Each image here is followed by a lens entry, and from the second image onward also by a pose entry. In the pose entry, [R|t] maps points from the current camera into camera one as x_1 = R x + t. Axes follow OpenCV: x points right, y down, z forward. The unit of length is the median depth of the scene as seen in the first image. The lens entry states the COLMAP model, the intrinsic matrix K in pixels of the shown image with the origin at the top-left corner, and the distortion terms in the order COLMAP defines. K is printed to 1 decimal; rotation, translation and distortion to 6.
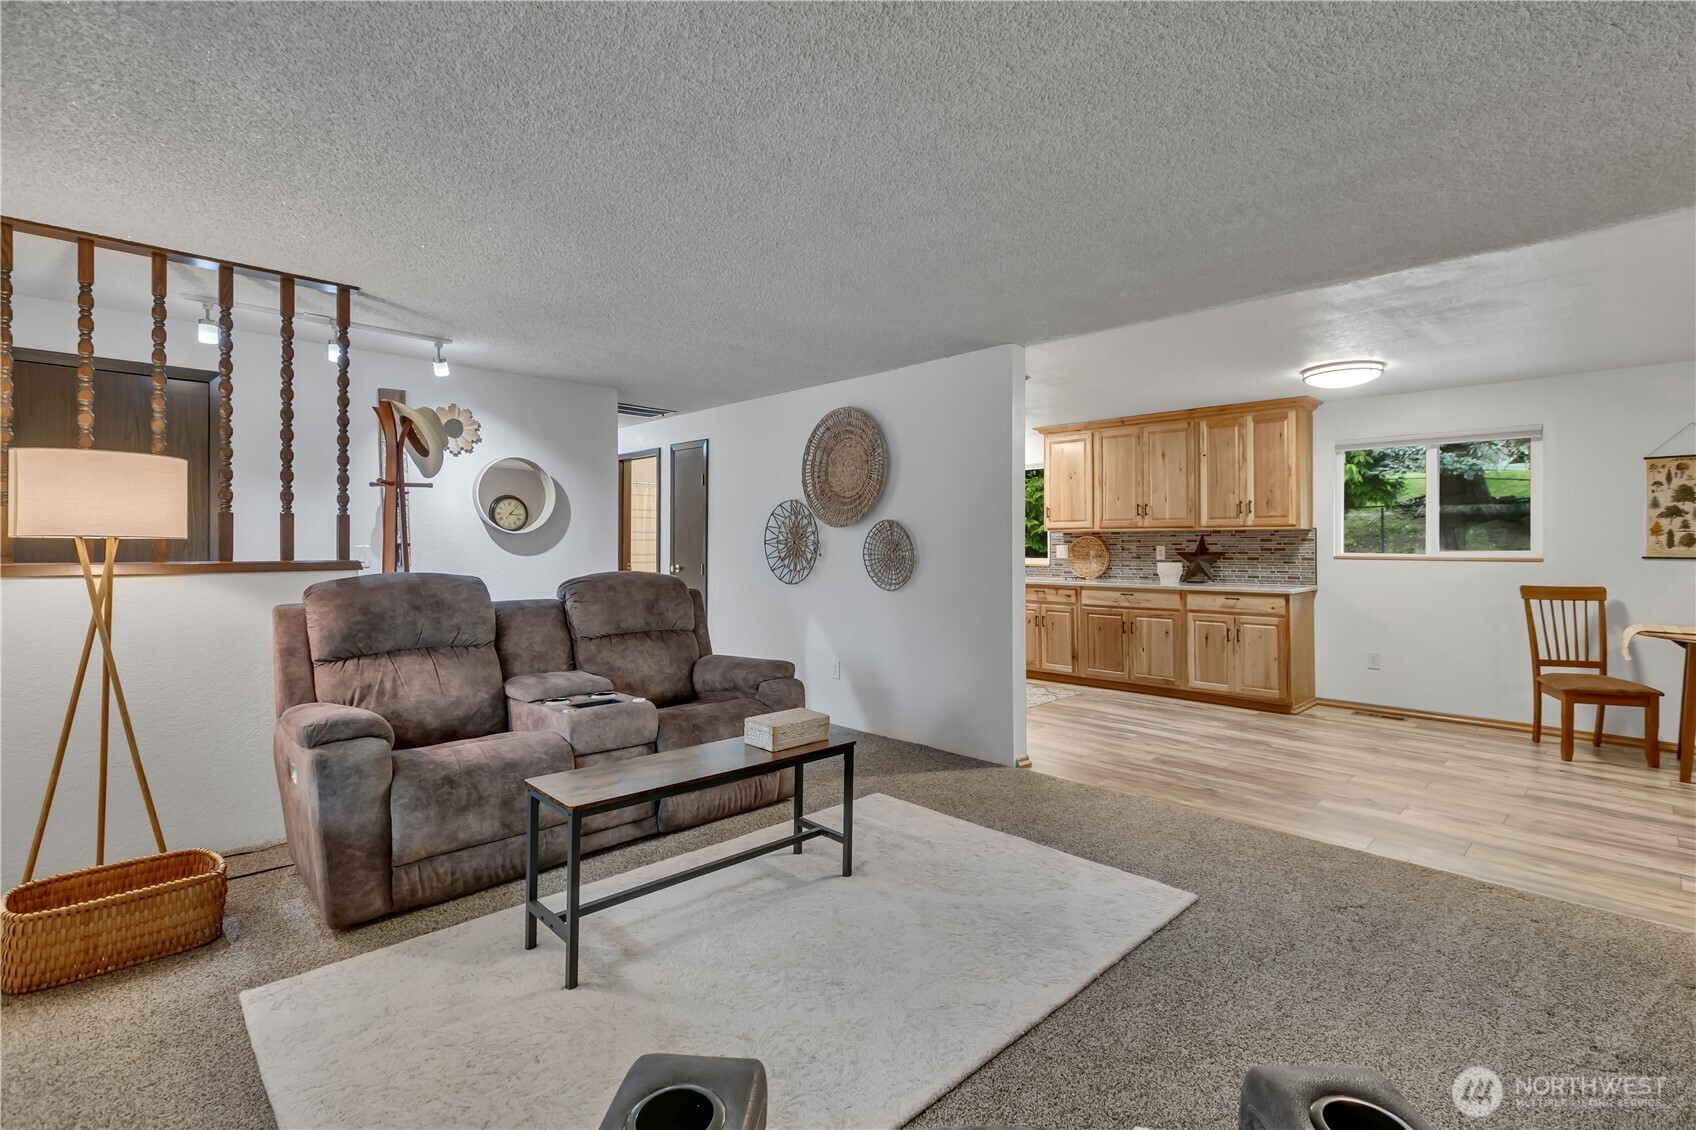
lens RADIAL K [[779.8, 0, 844.7], [0, 779.8, 553.1], [0, 0, 1]] dist [-0.002288, -0.000862]
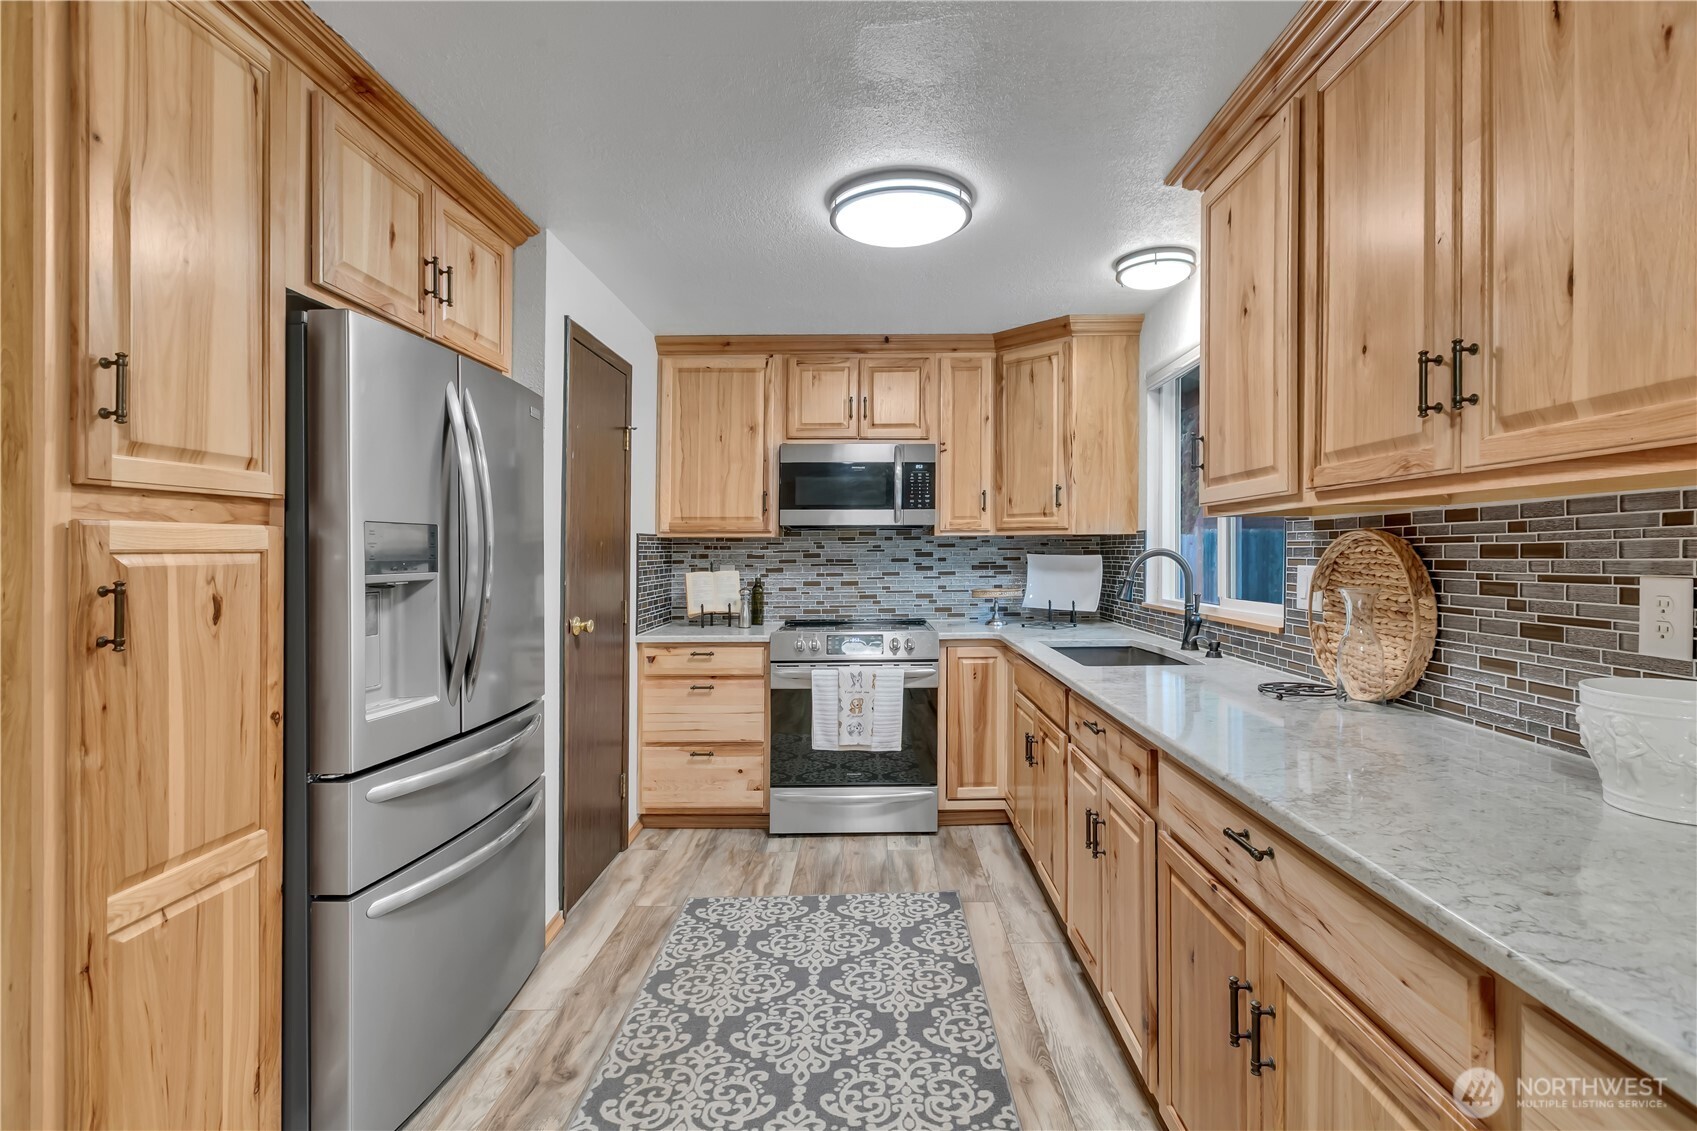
lens RADIAL K [[785.7, 0, 878.1], [0, 785.7, 561.0], [0, 0, 1]] dist [-0.000609, -0.000240]
pose [[0.722220, 0.000591, -0.691663, 0.465025], [0.002584, 0.999990, 0.003552, -0.016385], [0.691658, -0.004353, 0.722212, 0.876249]]
